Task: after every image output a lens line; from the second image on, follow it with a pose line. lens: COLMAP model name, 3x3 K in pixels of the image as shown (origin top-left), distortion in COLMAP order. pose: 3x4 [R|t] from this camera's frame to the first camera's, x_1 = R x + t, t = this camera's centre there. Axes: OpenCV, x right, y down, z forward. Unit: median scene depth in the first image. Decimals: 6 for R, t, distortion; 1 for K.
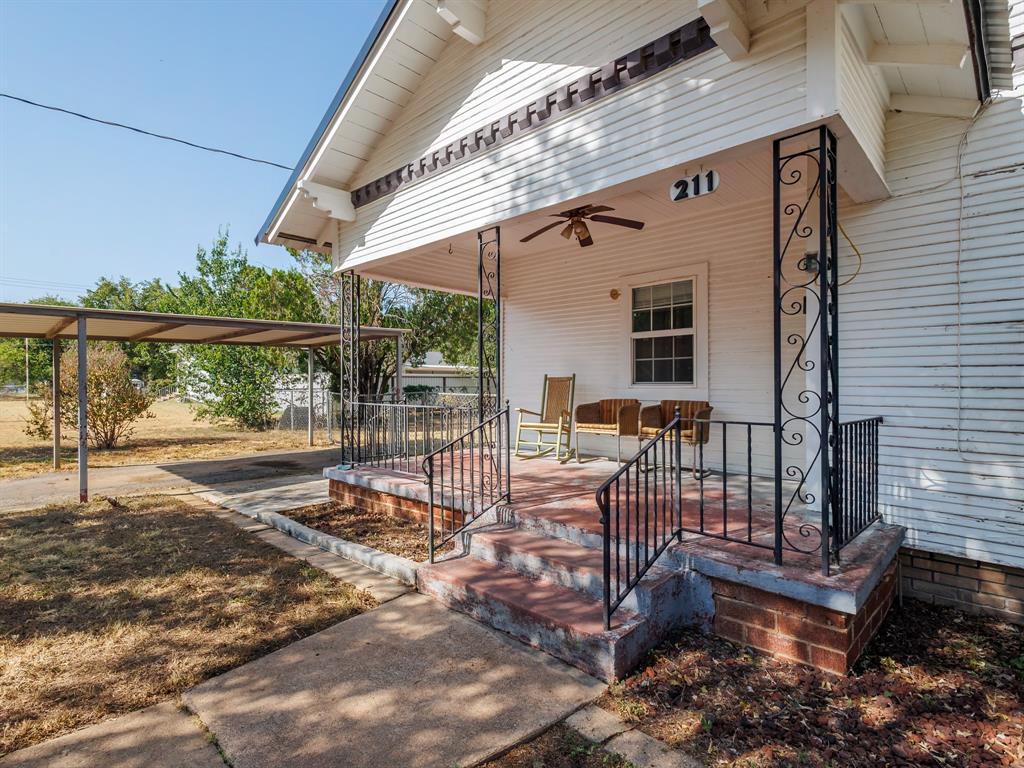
lens RADIAL K [[526.8, 0, 483.9], [0, 526.8, 386.6], [0, 0, 1]] dist [0.007264, 0.000682]
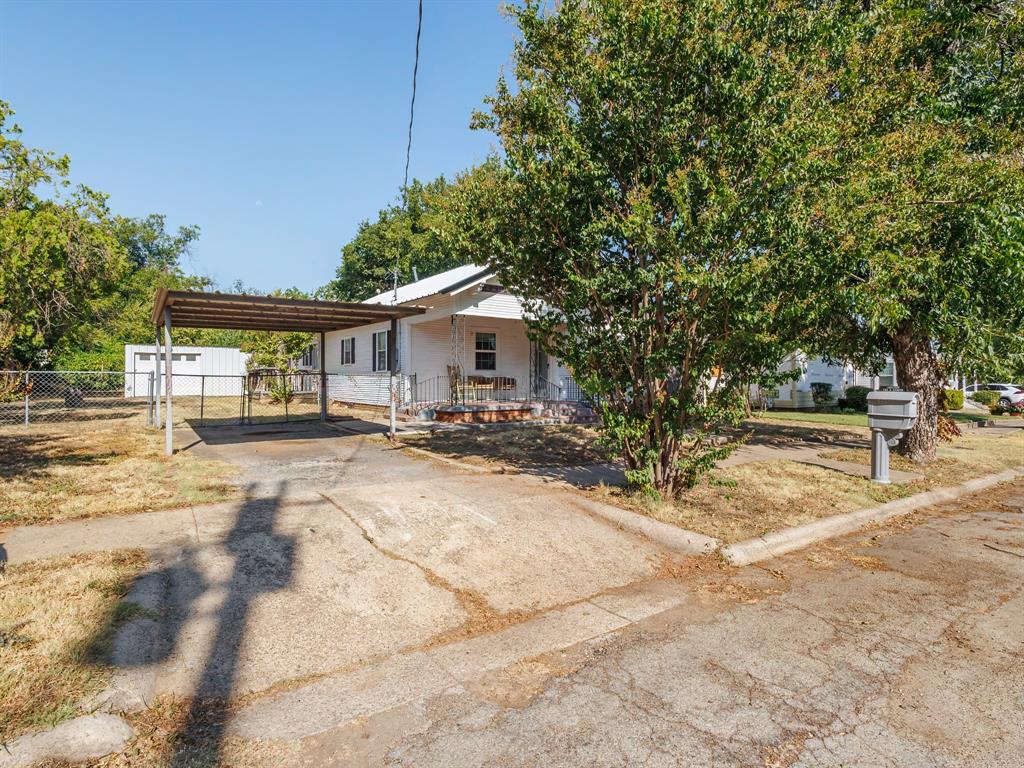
lens RADIAL K [[526.8, 0, 517.0], [0, 526.8, 385.5], [0, 0, 1]] dist [0.007264, 0.000682]
pose [[0.157454, -0.011032, 0.987465, -2.377650], [0.002221, 0.999939, 0.010817, 0.046212], [-0.987524, 0.000490, 0.157469, 0.443621]]
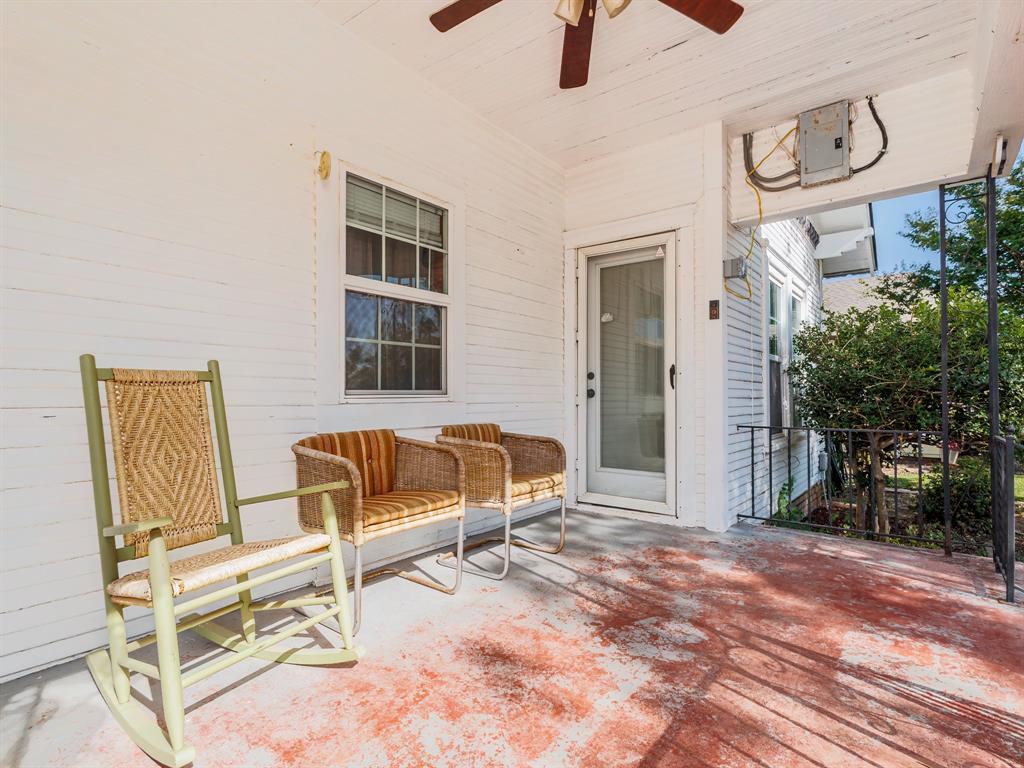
lens RADIAL K [[526.8, 0, 512.7], [0, 526.8, 381.3], [0, 0, 1]] dist [0.007264, 0.000682]
pose [[-0.126624, 0.016804, 0.991808, -0.170987], [-0.003972, 0.999840, -0.017447, -0.009775], [-0.991943, -0.006148, -0.126537, 1.001697]]
